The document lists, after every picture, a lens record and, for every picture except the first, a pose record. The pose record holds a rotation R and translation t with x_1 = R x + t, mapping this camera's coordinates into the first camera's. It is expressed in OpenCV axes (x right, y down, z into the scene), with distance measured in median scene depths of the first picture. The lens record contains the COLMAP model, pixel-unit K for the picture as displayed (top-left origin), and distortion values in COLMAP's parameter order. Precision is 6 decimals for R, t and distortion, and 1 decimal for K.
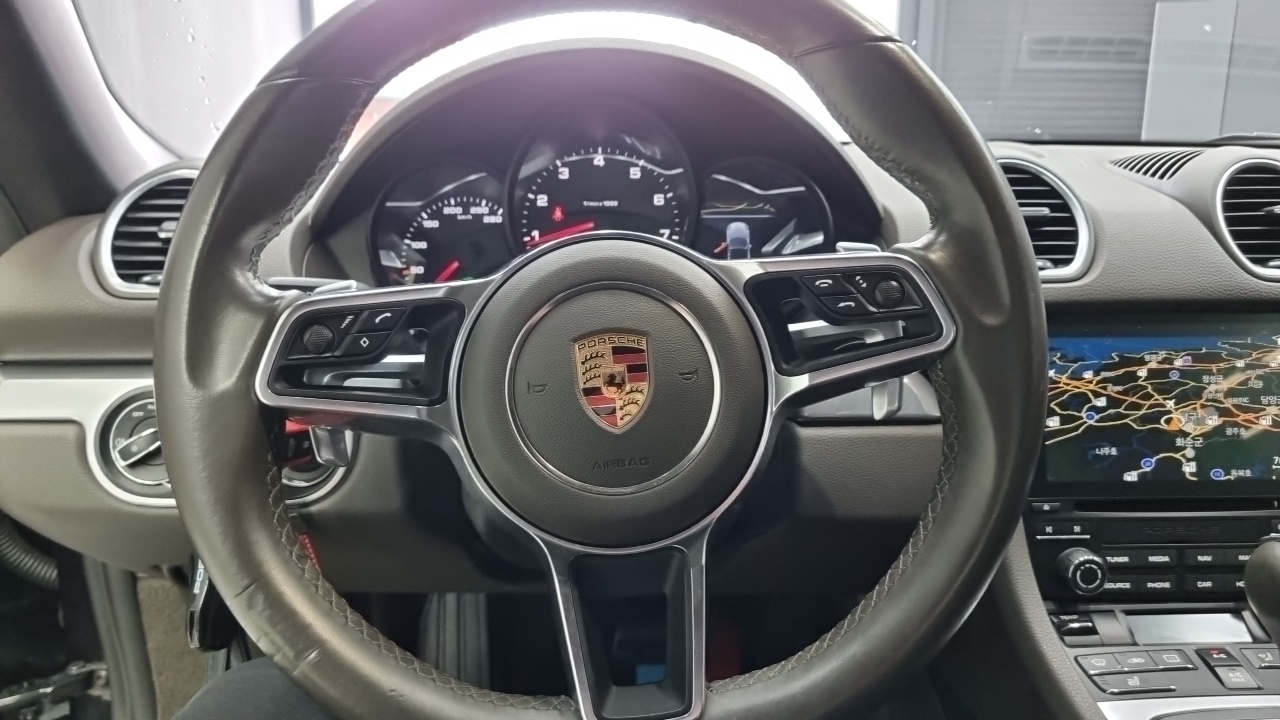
lens RADIAL K [[965.5, 0, 632.4], [0, 965.5, 377.1], [0, 0, 1]] dist [0.010932, 0.000156]
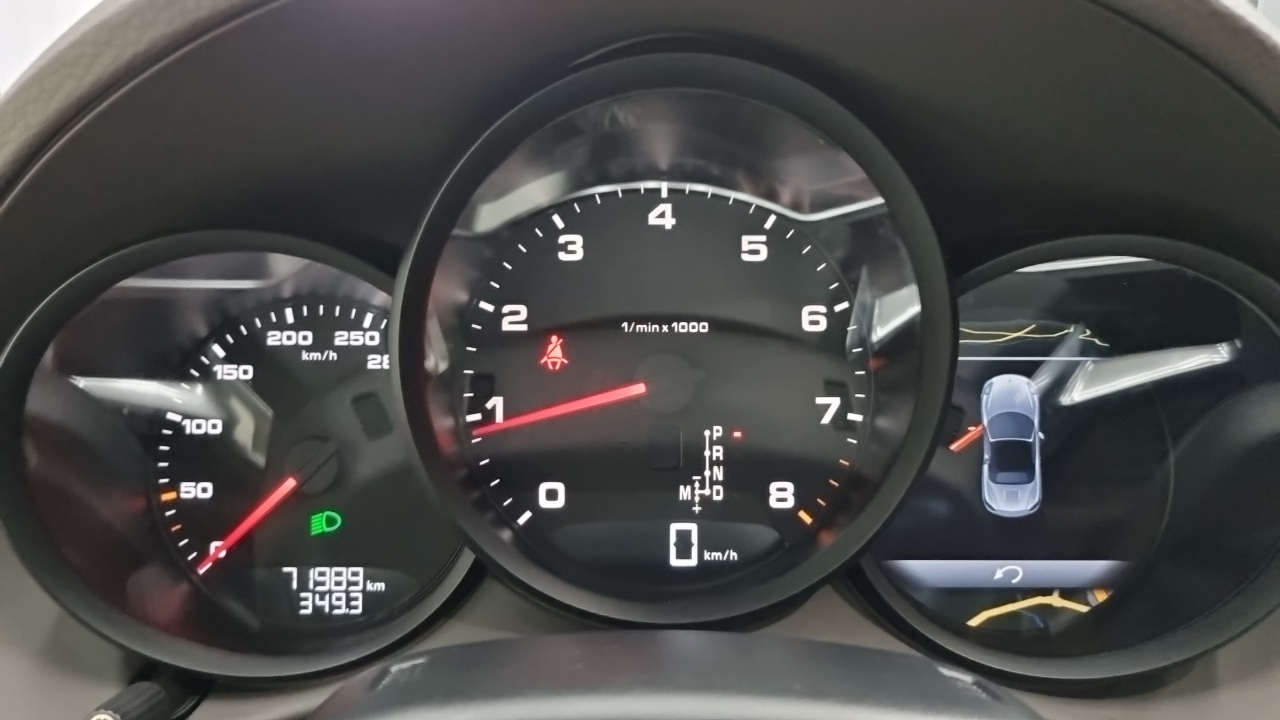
lens RADIAL K [[896.5, 0, 642.7], [0, 896.5, 366.8], [0, 0, 1]] dist [0.004428, 0.003693]
pose [[0.999376, 0.017225, -0.030835, -0.032657], [-0.016686, 0.999705, 0.017662, -0.183546], [0.031131, -0.017136, 0.999368, 0.689191]]
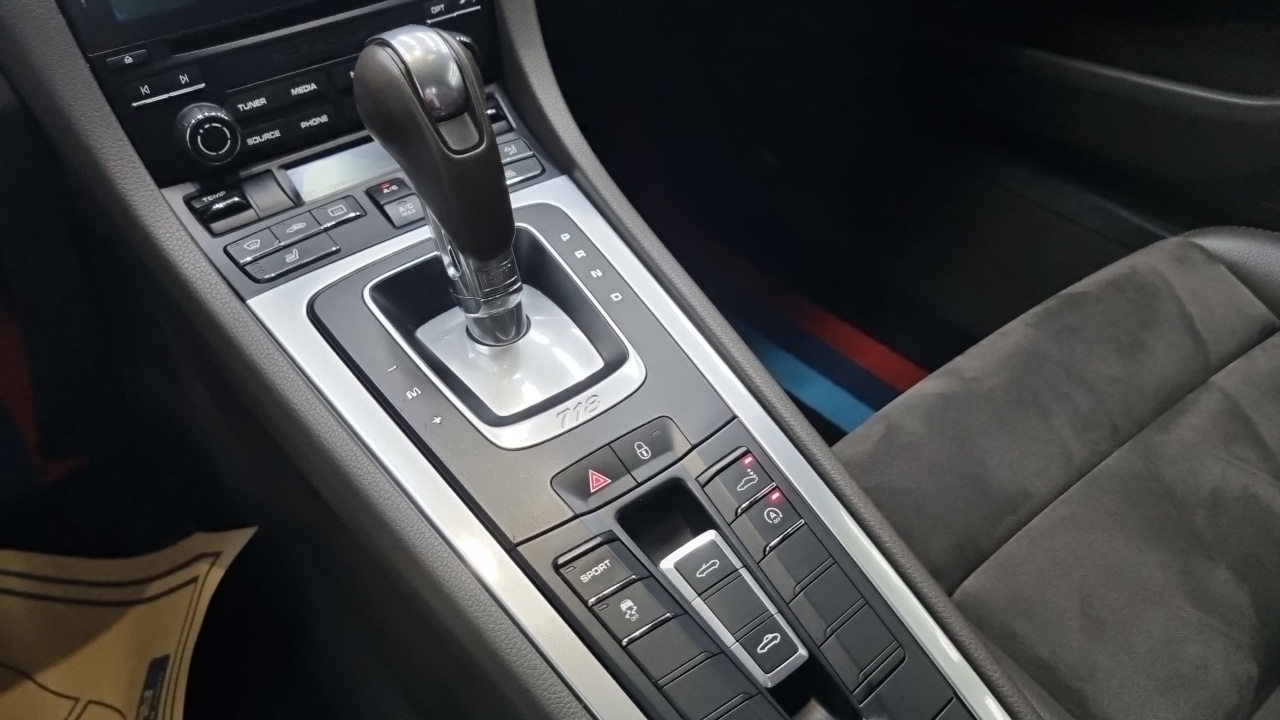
lens RADIAL K [[965.5, 0, 632.4], [0, 965.5, 377.1], [0, 0, 1]] dist [0.010932, 0.000156]
pose [[0.812618, -0.397433, 0.426262, 0.327166], [0.153660, 0.851636, 0.501103, 0.032673], [-0.562175, -0.341706, 0.753124, 0.171625]]
